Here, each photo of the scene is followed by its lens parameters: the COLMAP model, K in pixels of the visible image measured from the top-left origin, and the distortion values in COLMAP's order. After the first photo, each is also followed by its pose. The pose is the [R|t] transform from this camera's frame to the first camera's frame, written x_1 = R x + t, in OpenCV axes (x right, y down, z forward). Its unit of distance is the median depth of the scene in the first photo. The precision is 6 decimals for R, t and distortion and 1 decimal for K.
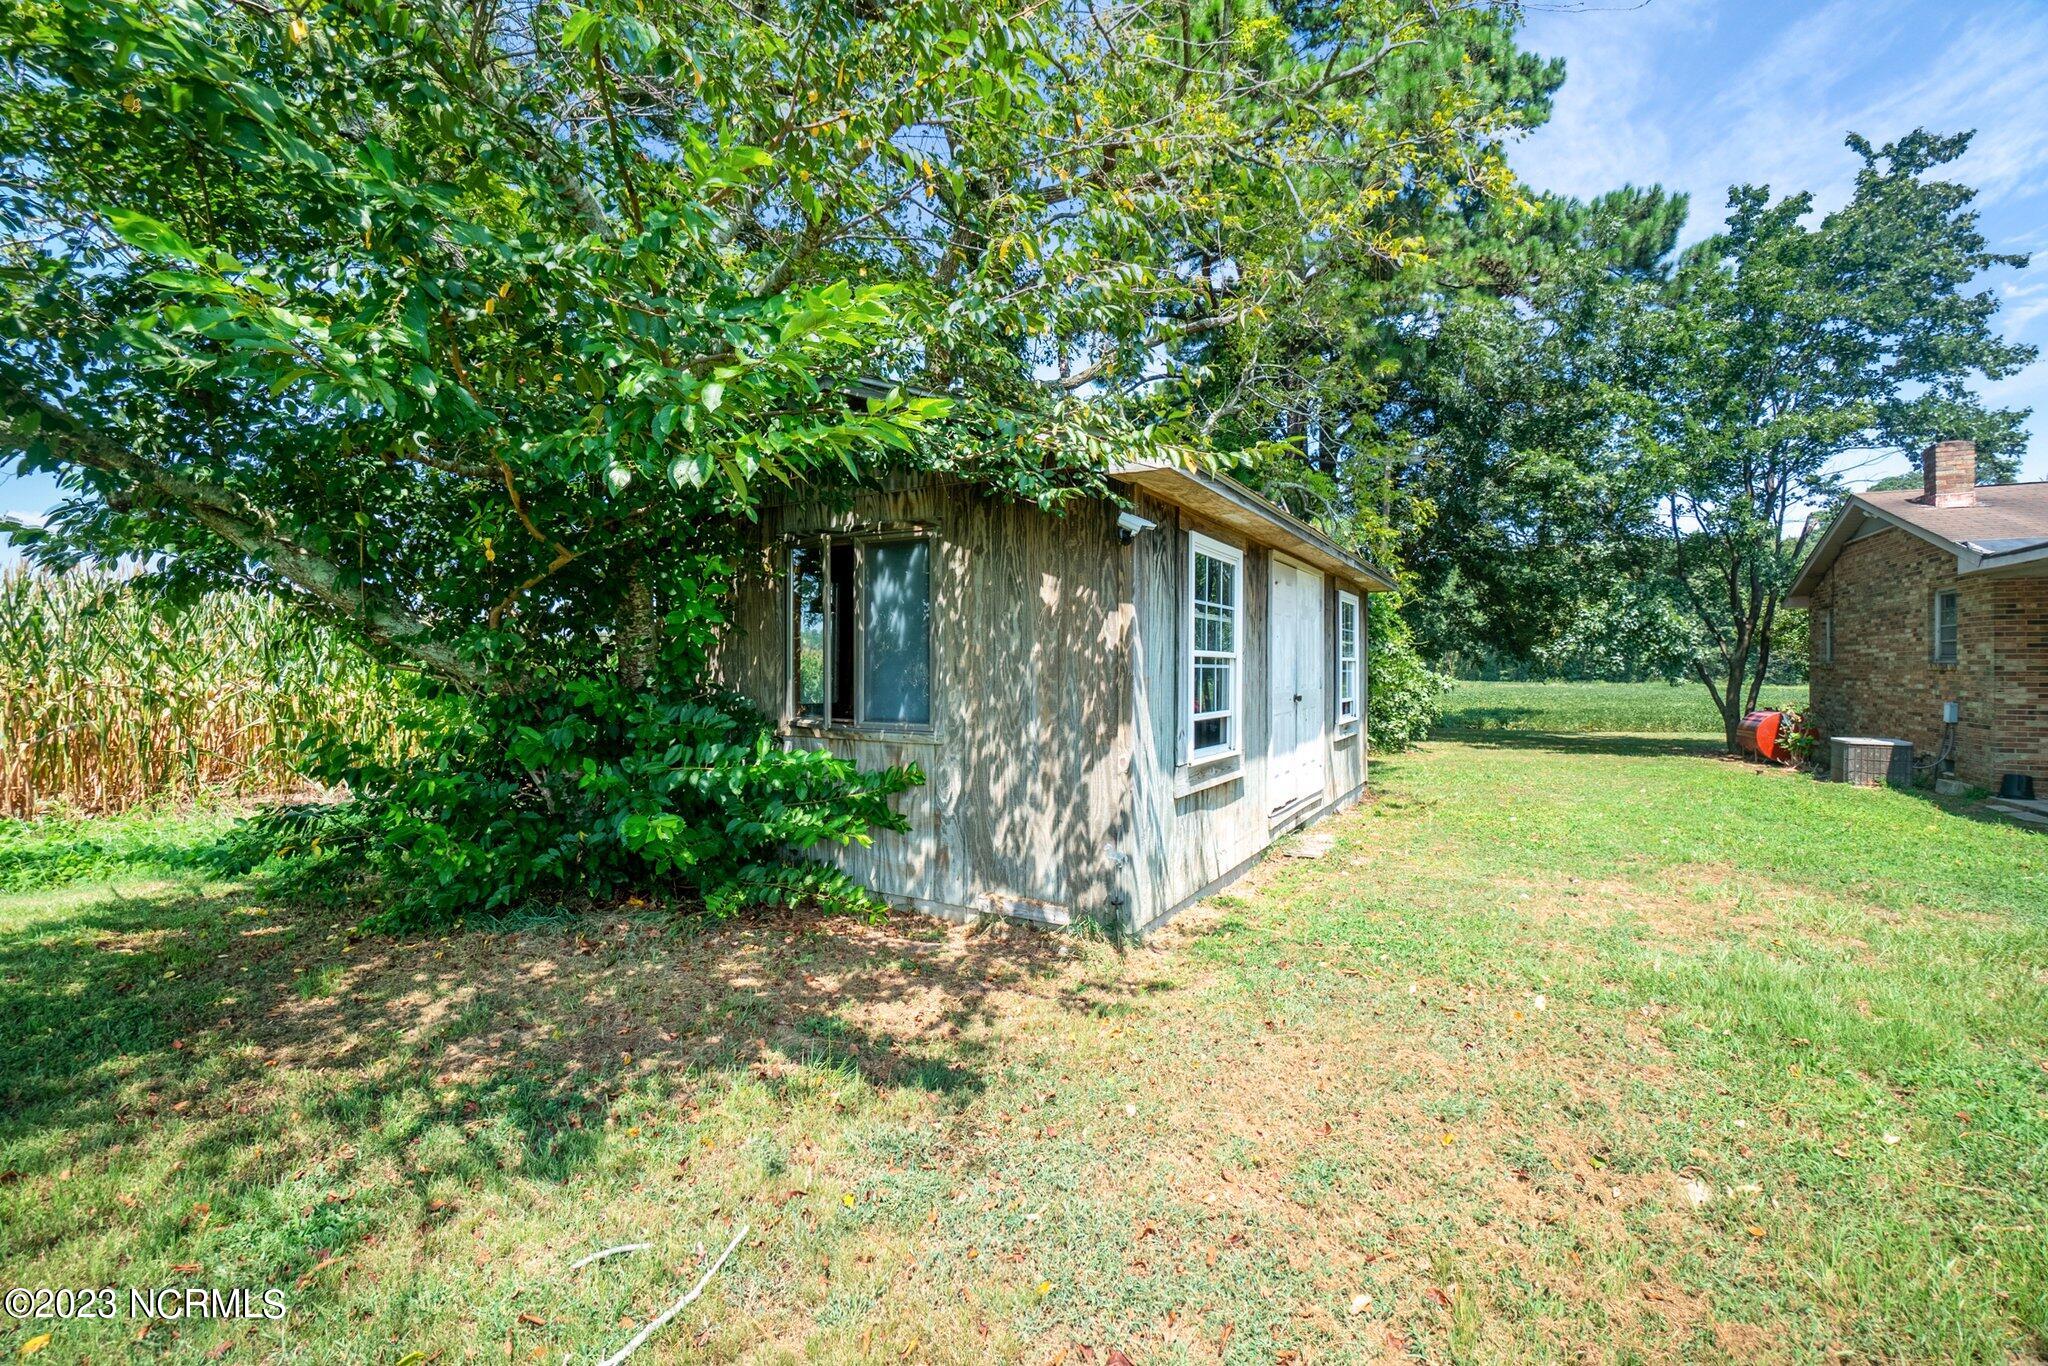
lens RADIAL K [[925.0, 0, 1028.0], [0, 925.0, 657.8], [0, 0, 1]] dist [0.000237, 0.000246]
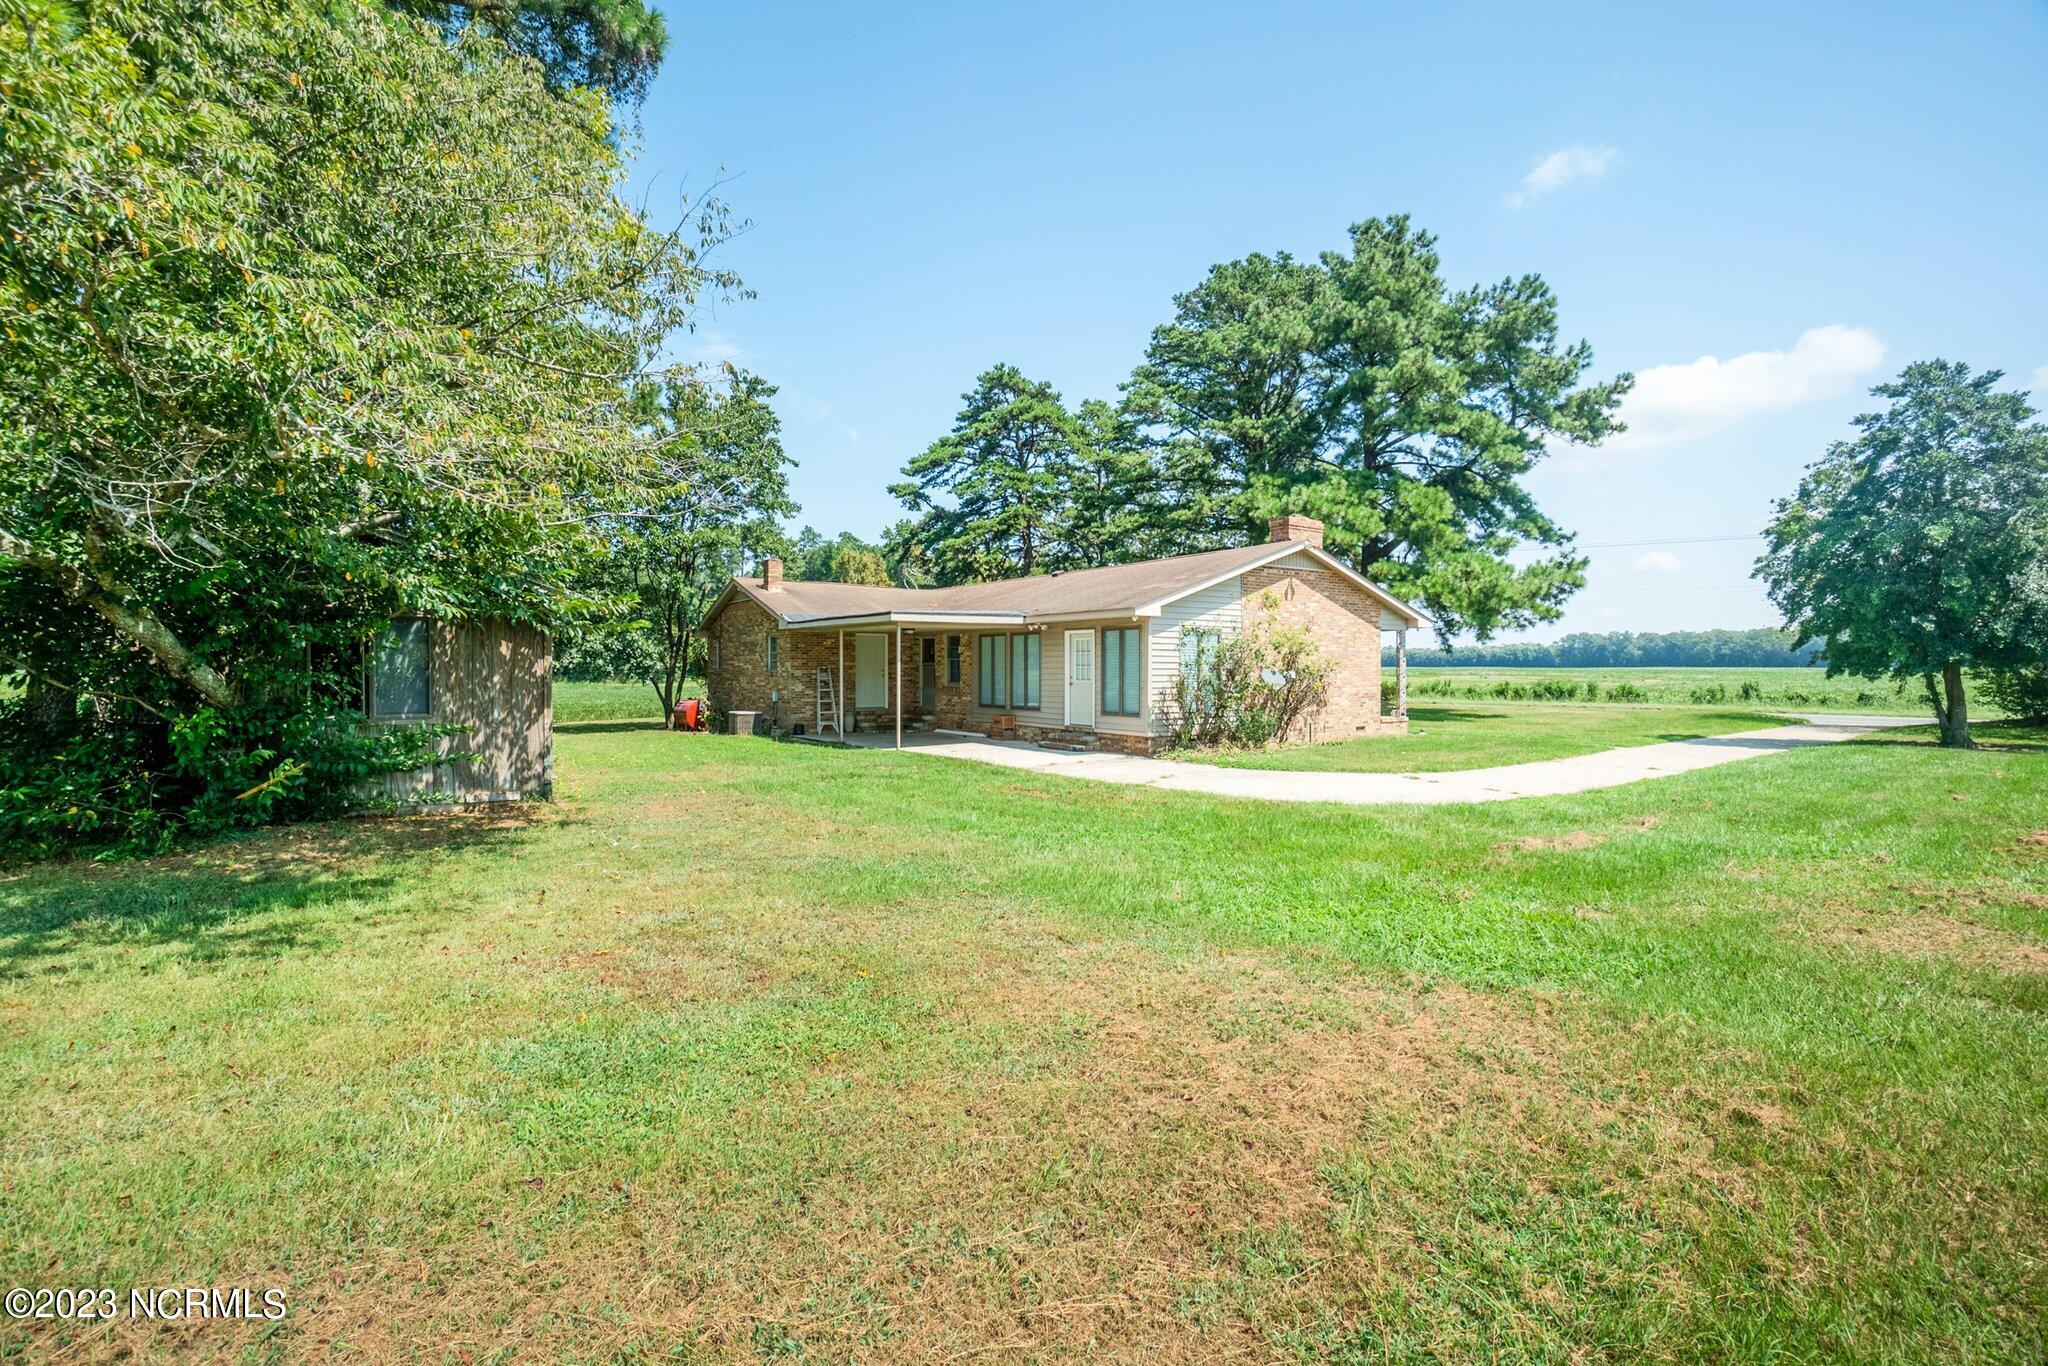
lens RADIAL K [[886.0, 0, 1022.0], [0, 886.0, 670.2], [0, 0, 1]] dist [-0.000071, -0.000055]
pose [[0.470039, -0.004779, 0.882632, -1.164930], [-0.005581, 0.999949, 0.008387, -0.043376], [-0.882628, -0.008868, 0.469989, -0.981823]]
